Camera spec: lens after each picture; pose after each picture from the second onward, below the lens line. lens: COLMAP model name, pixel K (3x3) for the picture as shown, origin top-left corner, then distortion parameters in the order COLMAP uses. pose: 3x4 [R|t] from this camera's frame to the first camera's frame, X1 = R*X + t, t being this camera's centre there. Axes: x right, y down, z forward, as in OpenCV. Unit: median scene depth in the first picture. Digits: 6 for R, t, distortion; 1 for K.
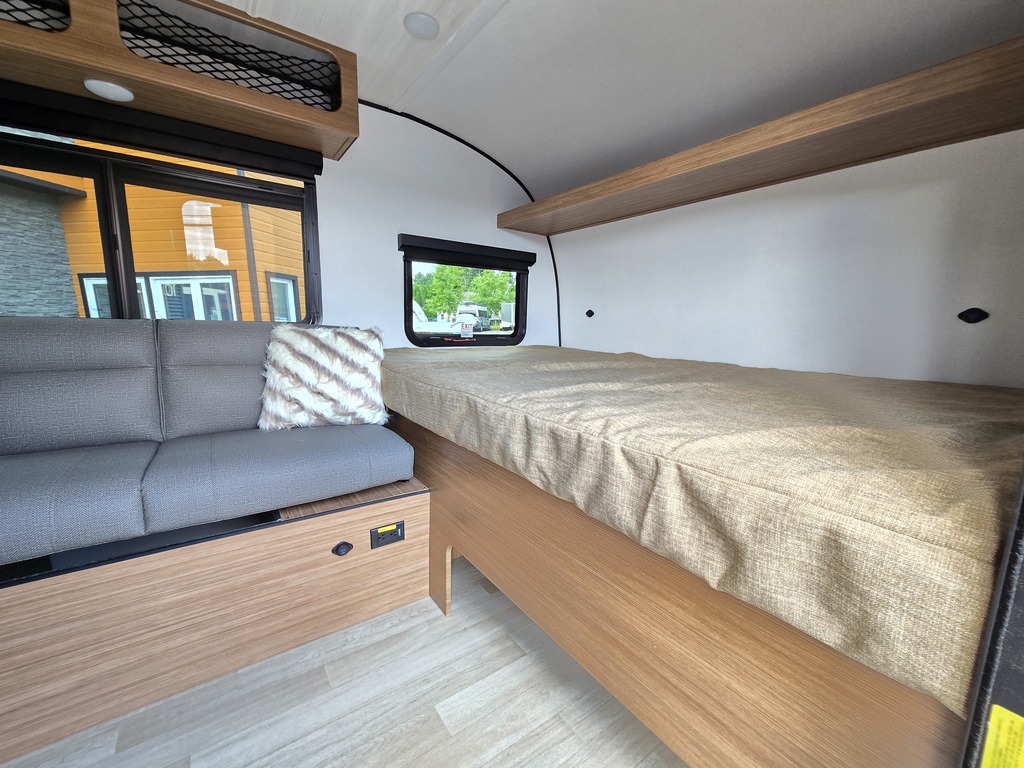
lens RADIAL K [[418.4, 0, 511.0], [0, 418.4, 388.9], [0, 0, 1]] dist [-0.000240, -0.000952]
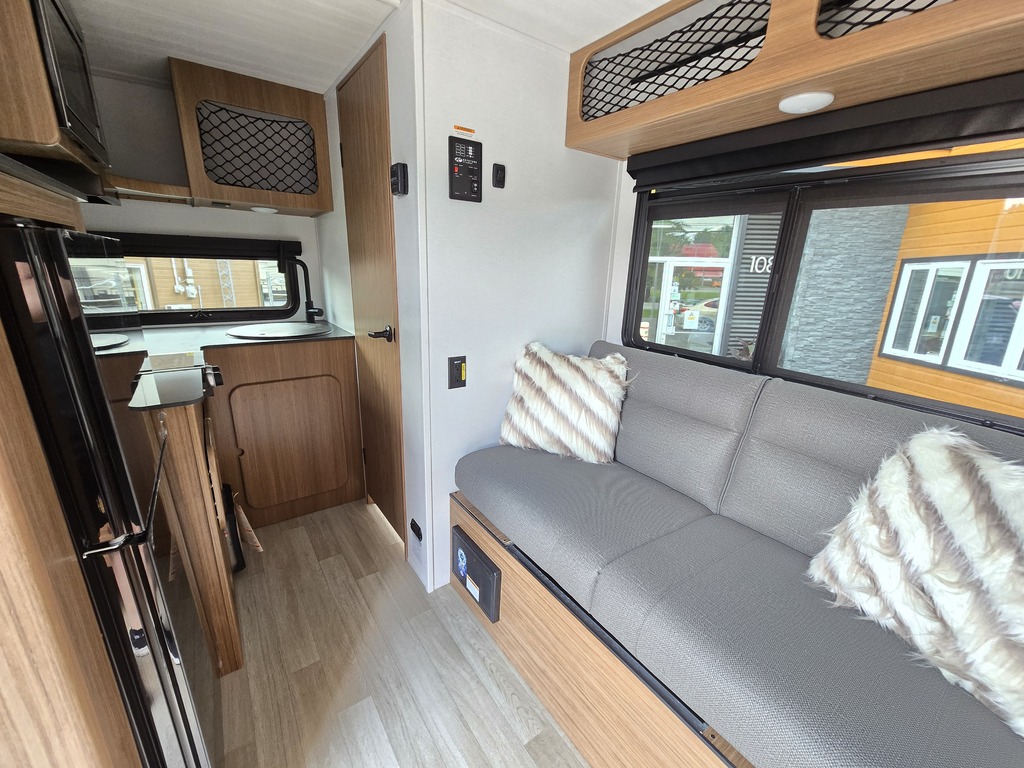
lens RADIAL K [[418.4, 0, 511.0], [0, 418.4, 388.9], [0, 0, 1]] dist [-0.000240, -0.000952]
pose [[-0.001195, 0.267230, -0.963632, -0.037270], [-0.200017, 0.944096, 0.262060, -0.255452], [0.979792, 0.193056, 0.052322, 0.445336]]
